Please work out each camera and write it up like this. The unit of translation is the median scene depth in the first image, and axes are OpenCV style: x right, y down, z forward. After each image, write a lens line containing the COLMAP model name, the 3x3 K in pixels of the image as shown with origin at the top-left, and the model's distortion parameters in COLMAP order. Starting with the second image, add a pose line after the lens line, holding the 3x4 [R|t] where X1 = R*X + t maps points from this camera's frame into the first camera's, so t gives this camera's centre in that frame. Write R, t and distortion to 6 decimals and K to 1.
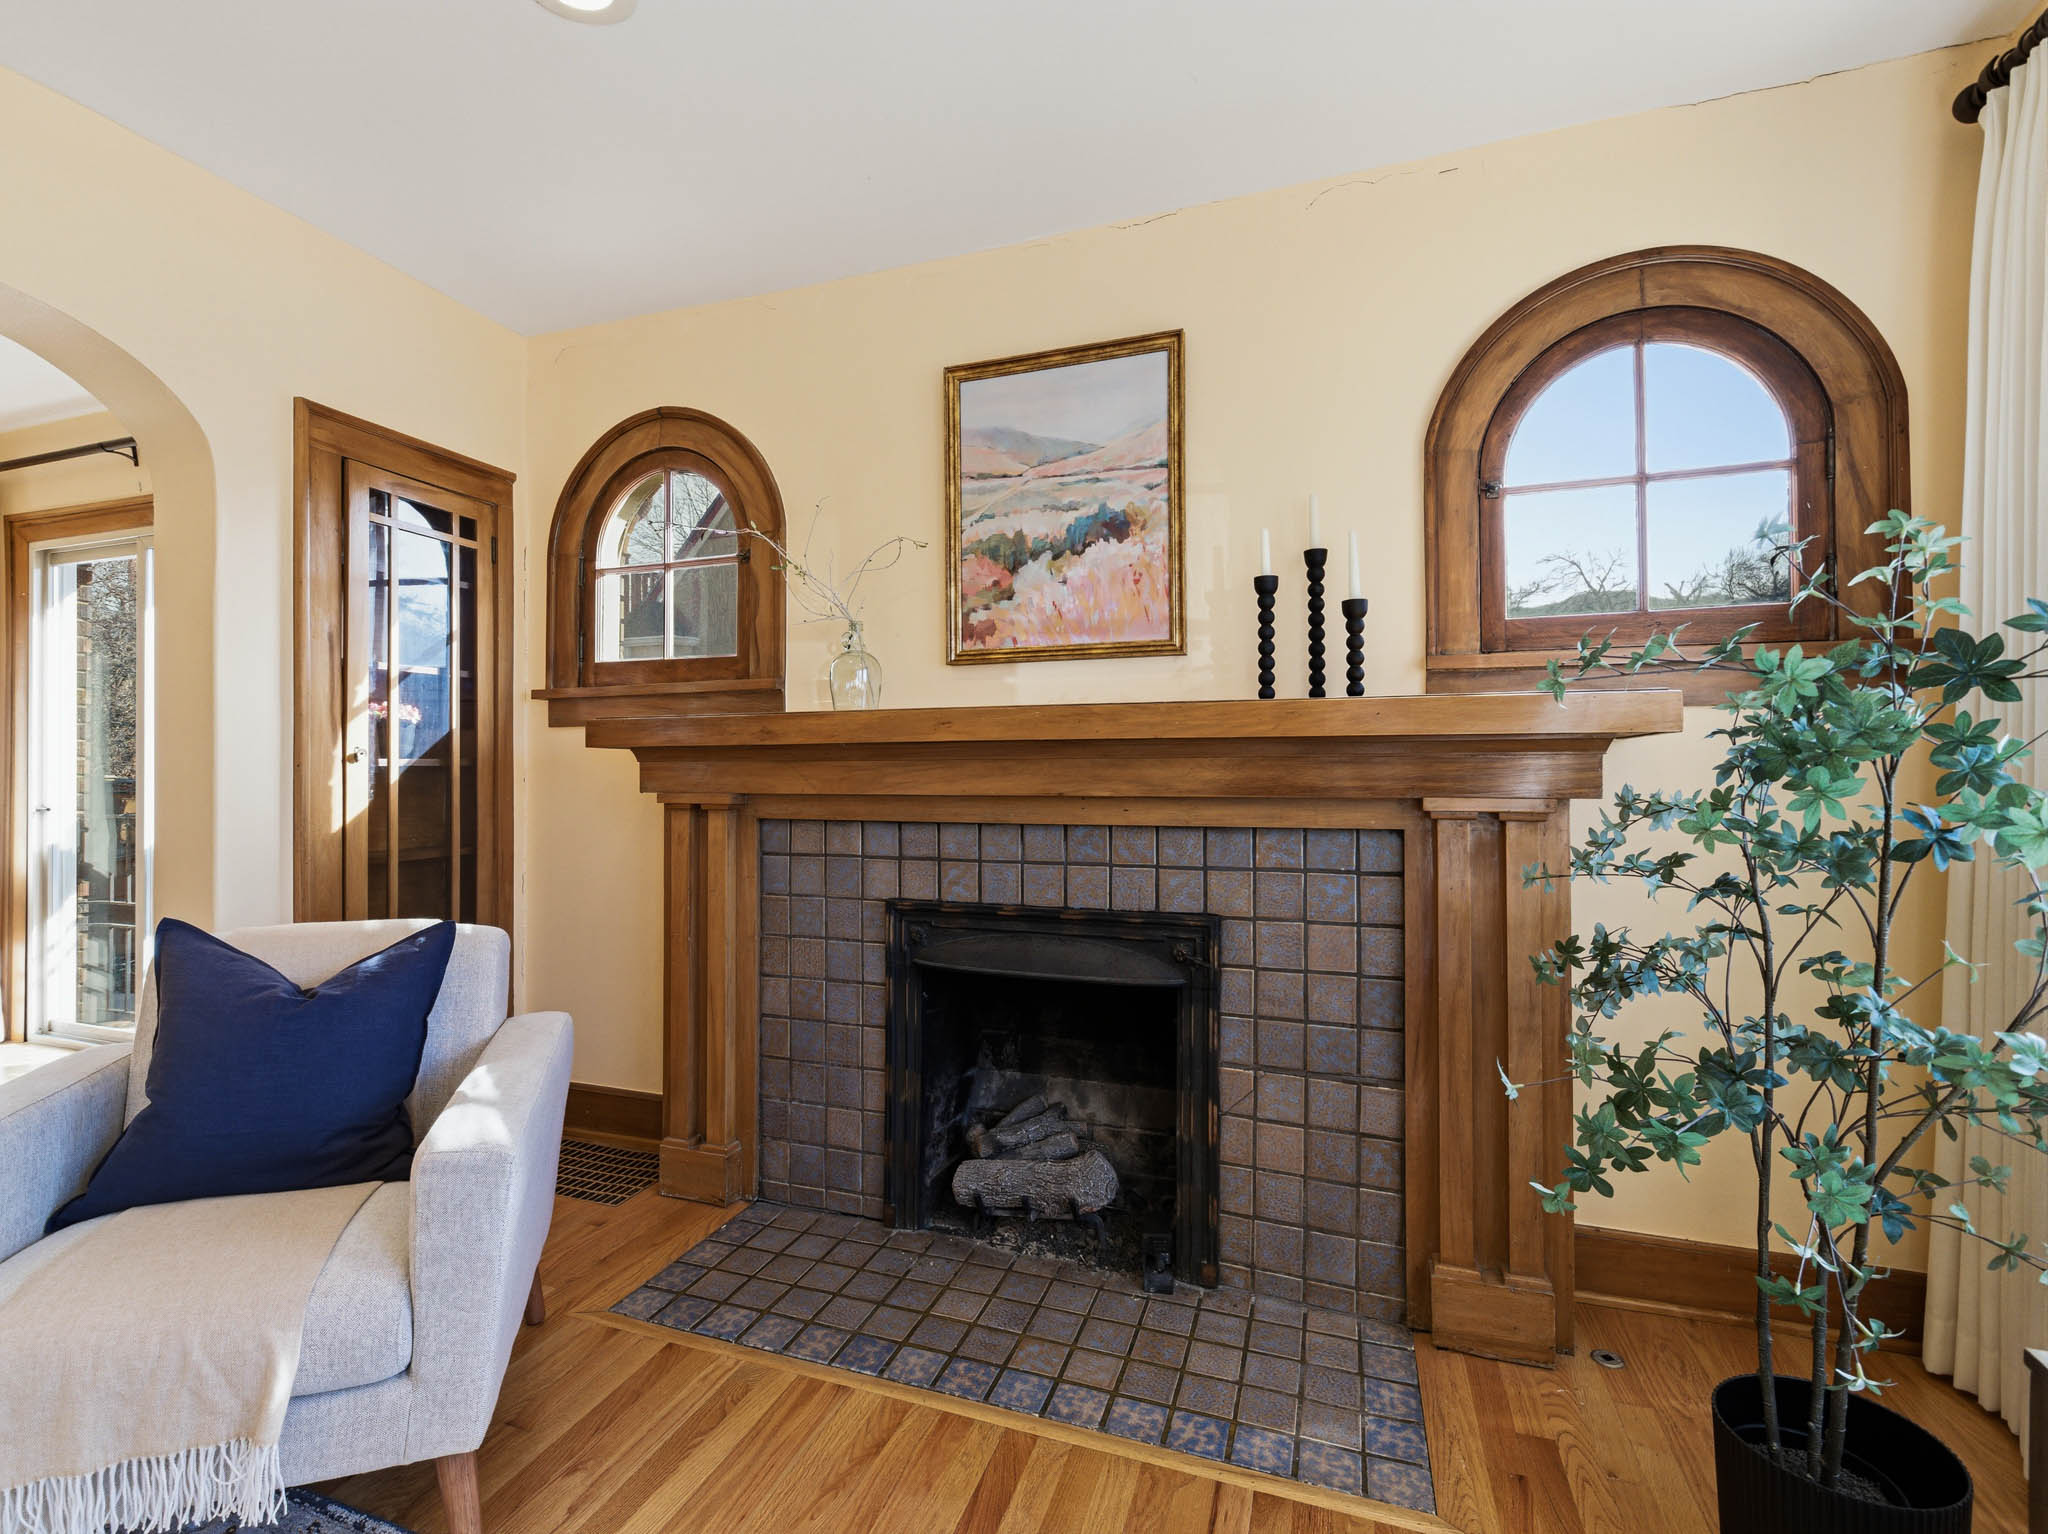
lens RADIAL K [[944.0, 0, 1006.0], [0, 944.0, 768.2], [0, 0, 1]] dist [0.002005, -0.000929]
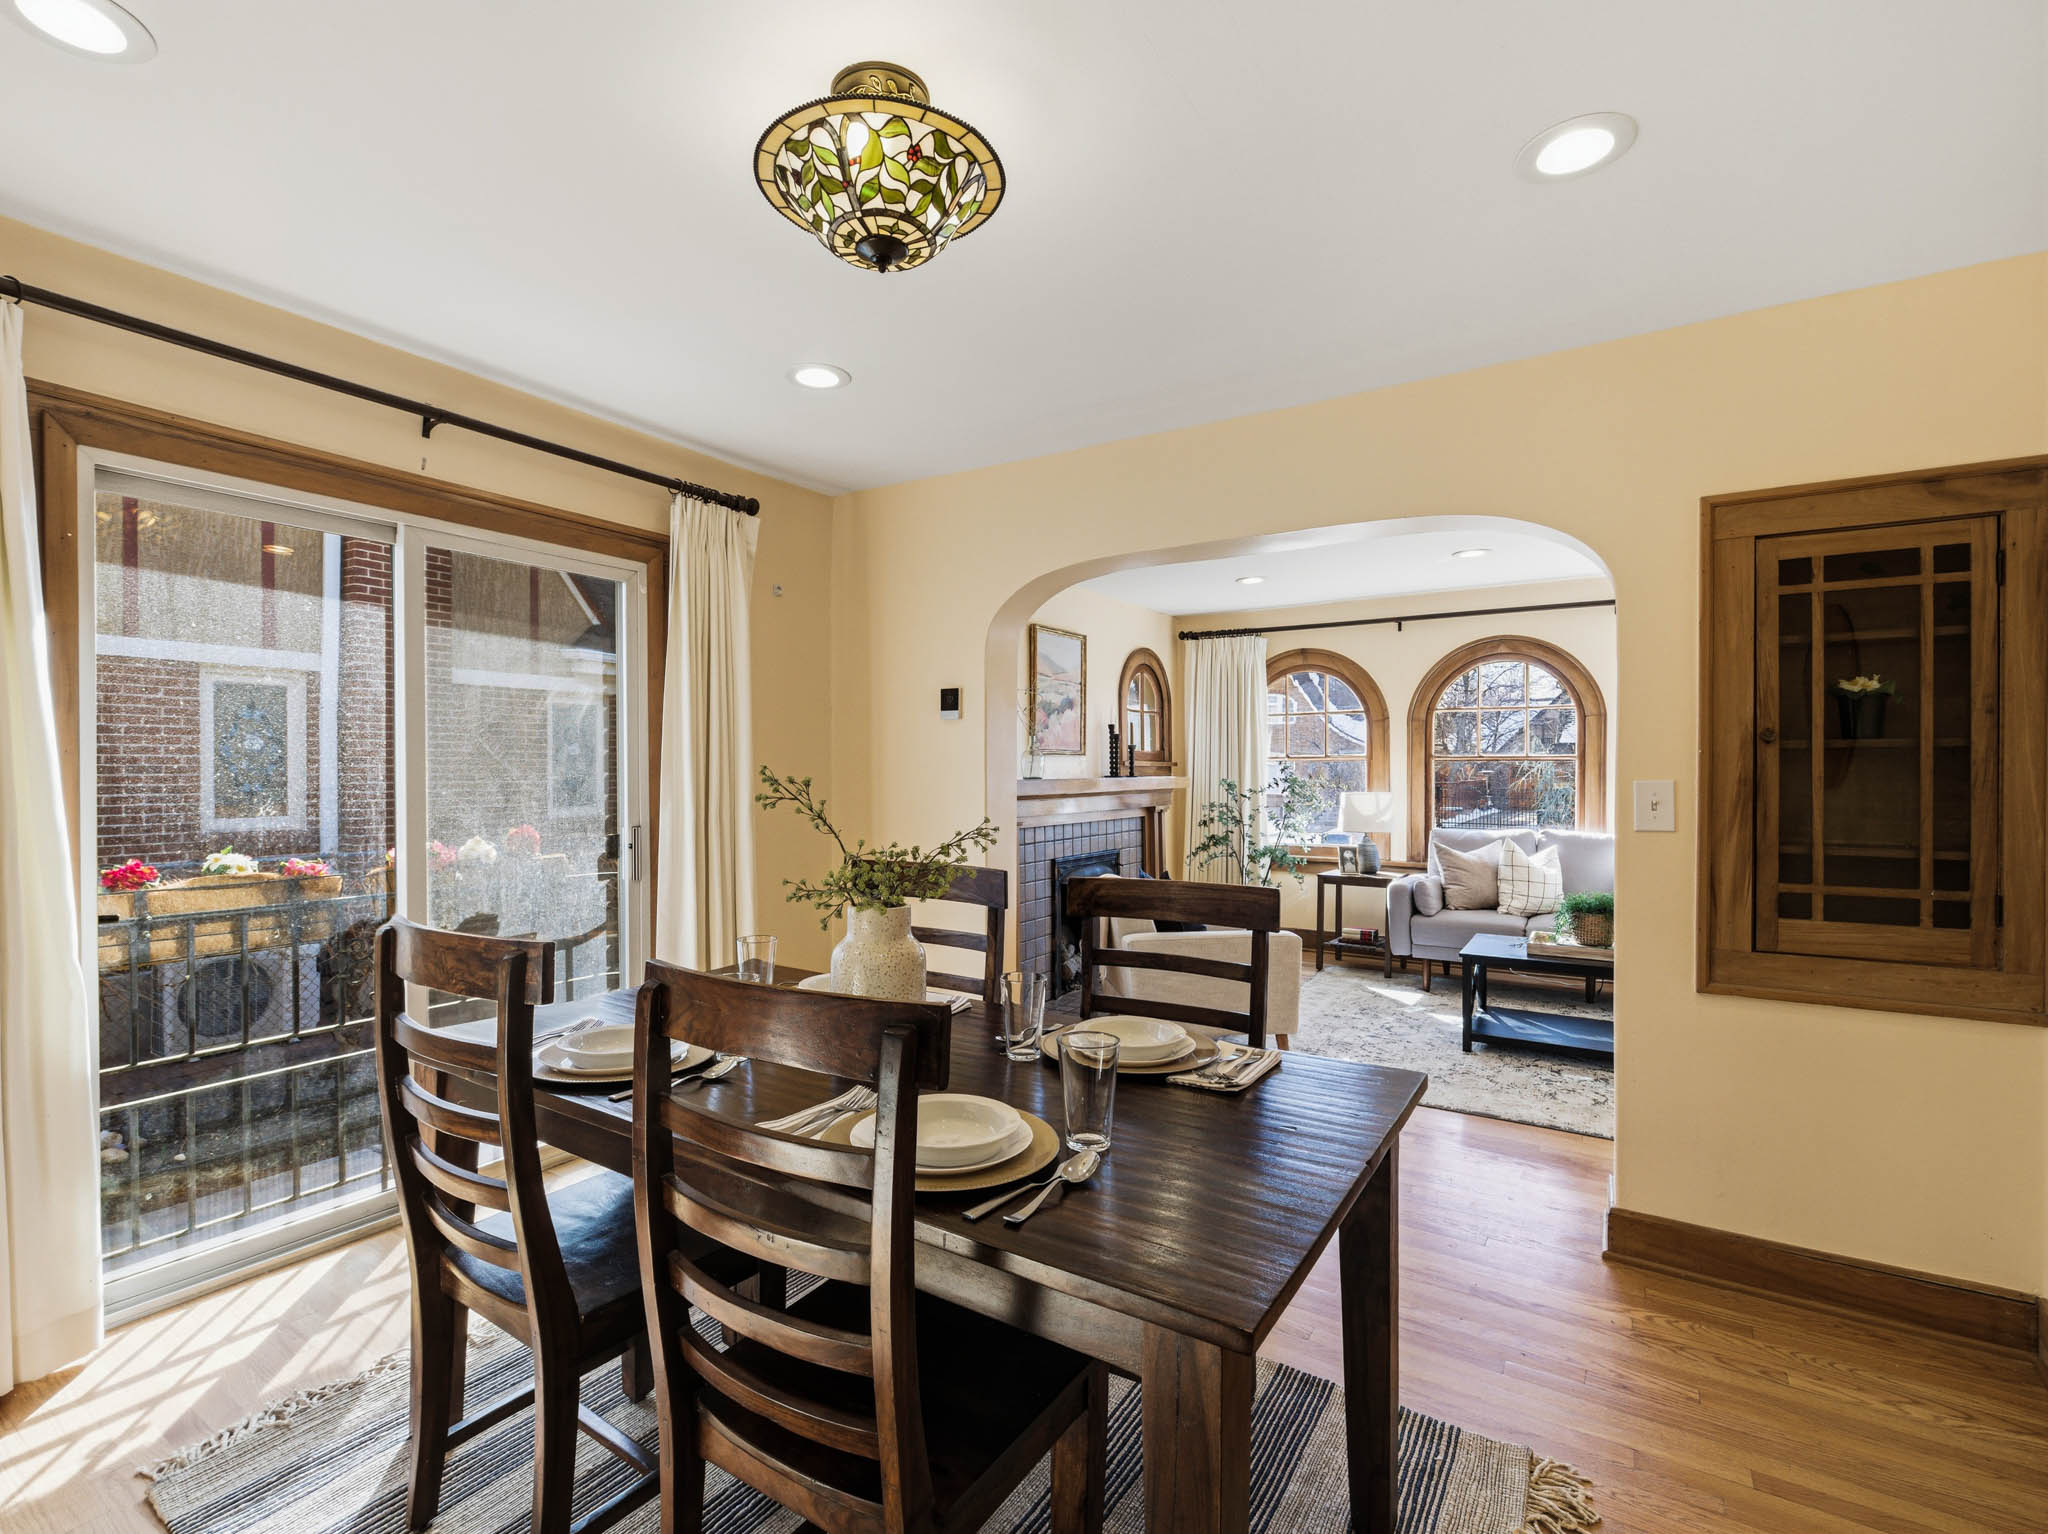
lens RADIAL K [[932.1, 0, 1022.8], [0, 932.1, 777.9], [0, 0, 1]] dist [-0.002824, -0.000563]
pose [[0.227193, -0.009051, 0.973808, -2.385226], [-0.000200, 0.999956, 0.009340, -0.081722], [-0.973850, -0.002316, 0.227181, 0.560219]]
